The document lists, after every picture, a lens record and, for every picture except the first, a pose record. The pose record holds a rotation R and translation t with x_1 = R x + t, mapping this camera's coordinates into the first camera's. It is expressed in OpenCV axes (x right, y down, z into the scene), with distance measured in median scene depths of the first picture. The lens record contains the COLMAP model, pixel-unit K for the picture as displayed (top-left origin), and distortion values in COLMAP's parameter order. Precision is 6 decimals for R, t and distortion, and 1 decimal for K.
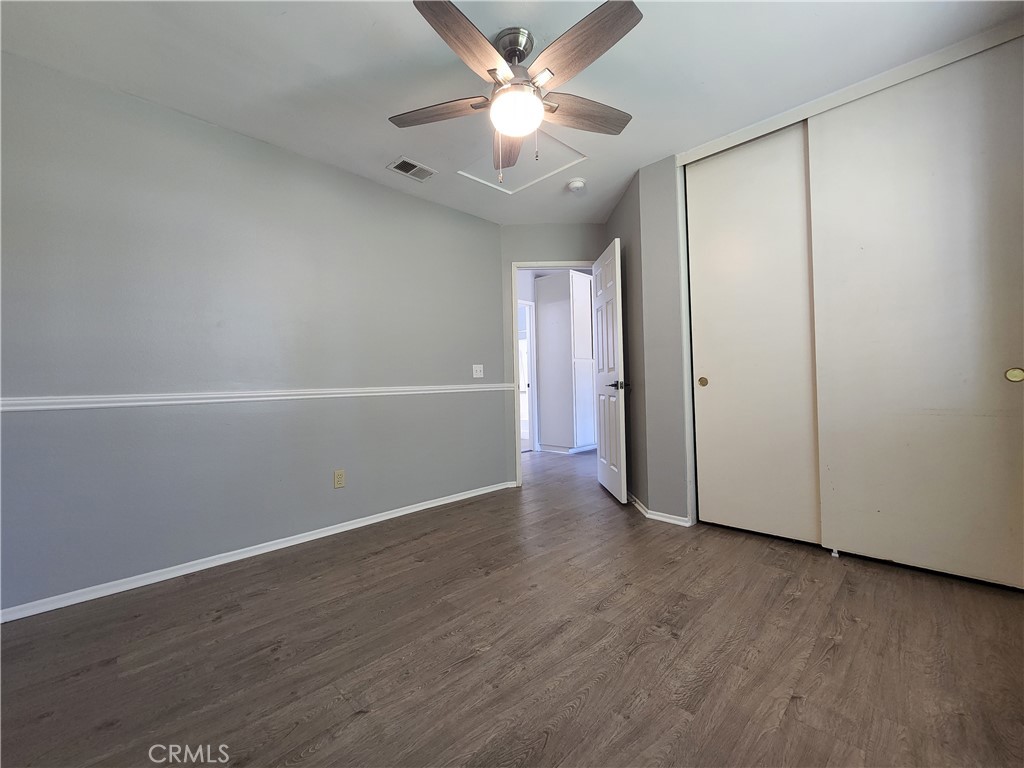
lens RADIAL K [[421.7, 0, 508.3], [0, 421.7, 376.9], [0, 0, 1]] dist [-0.000495, -0.000539]
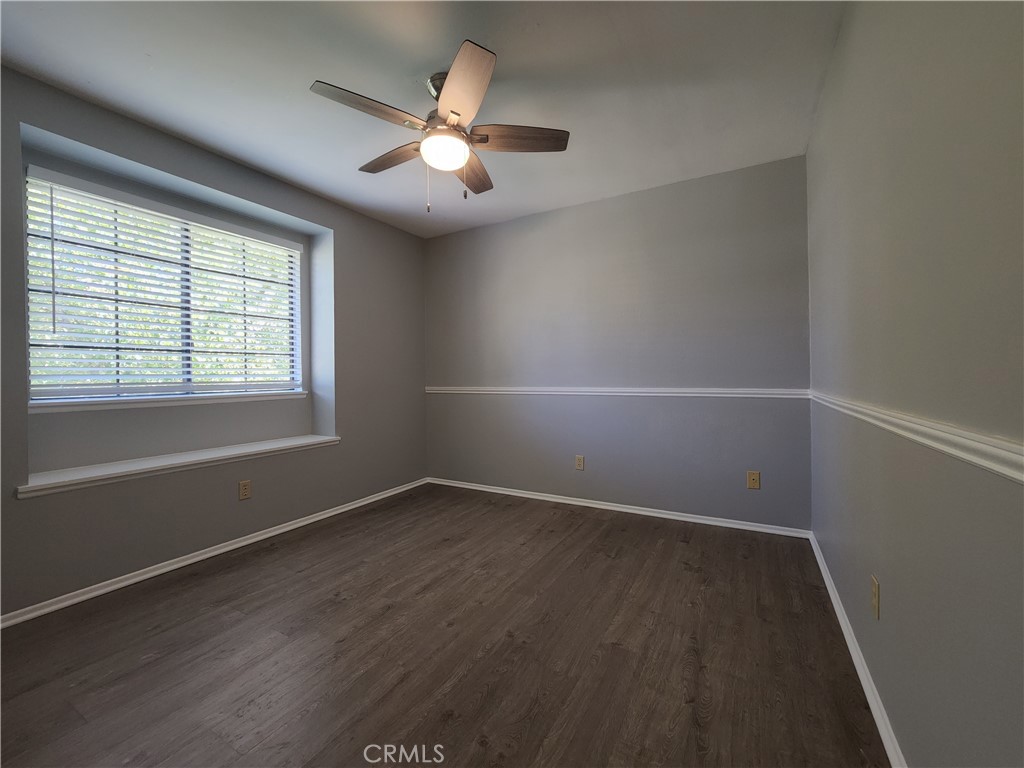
lens RADIAL K [[421.7, 0, 508.3], [0, 421.7, 376.9], [0, 0, 1]] dist [-0.000495, -0.000539]
pose [[-0.963884, 0.038832, -0.263478, 0.190364], [0.042343, 0.999074, -0.007656, -0.030976], [0.262937, -0.018536, -0.964635, 2.294244]]
